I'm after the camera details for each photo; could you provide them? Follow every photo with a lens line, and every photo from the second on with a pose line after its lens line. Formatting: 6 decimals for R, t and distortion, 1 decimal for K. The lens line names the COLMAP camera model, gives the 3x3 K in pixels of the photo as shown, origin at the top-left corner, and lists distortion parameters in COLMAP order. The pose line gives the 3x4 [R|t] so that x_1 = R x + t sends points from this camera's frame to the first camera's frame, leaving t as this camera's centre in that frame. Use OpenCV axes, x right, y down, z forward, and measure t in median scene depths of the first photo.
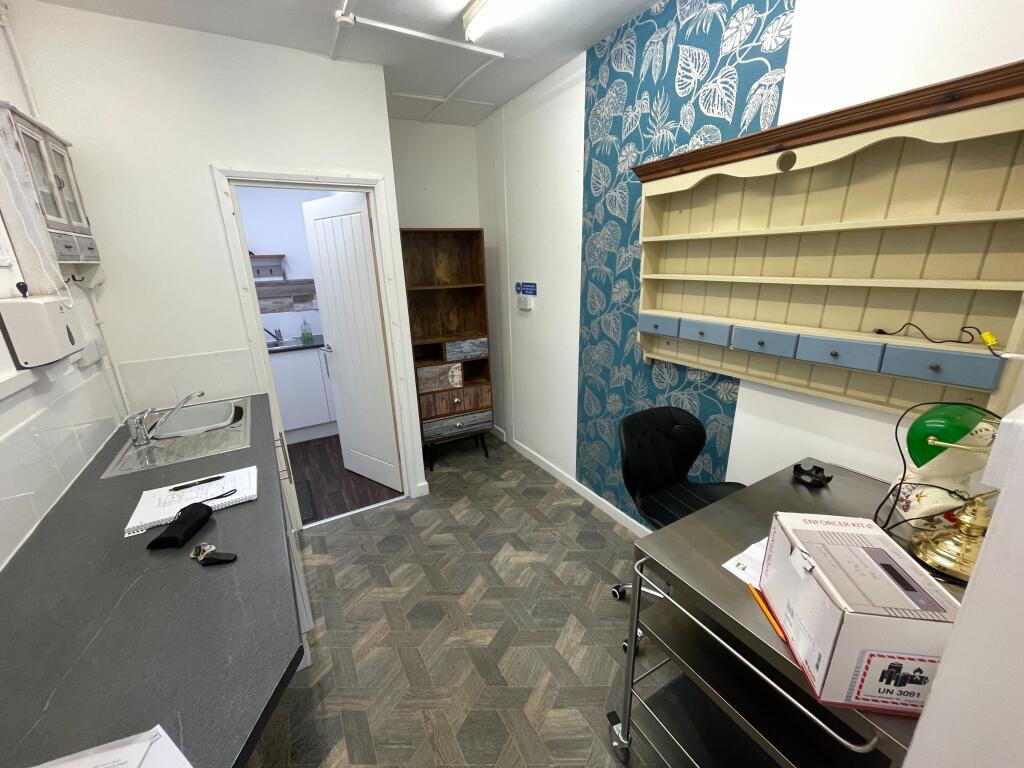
lens RADIAL K [[413.8, 0, 514.9], [0, 413.8, 385.1], [0, 0, 1]] dist [0.001620, 0.000014]
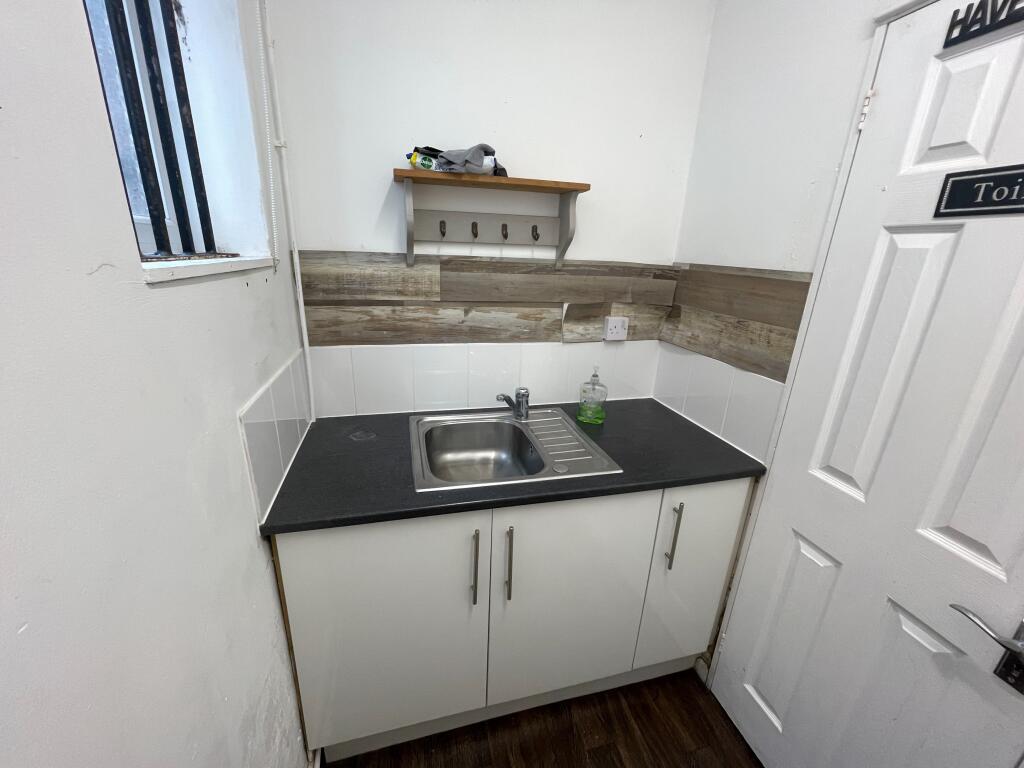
lens RADIAL K [[413.8, 0, 511.8], [0, 413.8, 385.1], [0, 0, 1]] dist [0.001620, 0.000014]
pose [[0.959212, 0.146633, -0.241684, -0.485664], [-0.142728, 0.989189, 0.033686, -0.147318], [0.244010, 0.002183, 0.969770, 0.624038]]
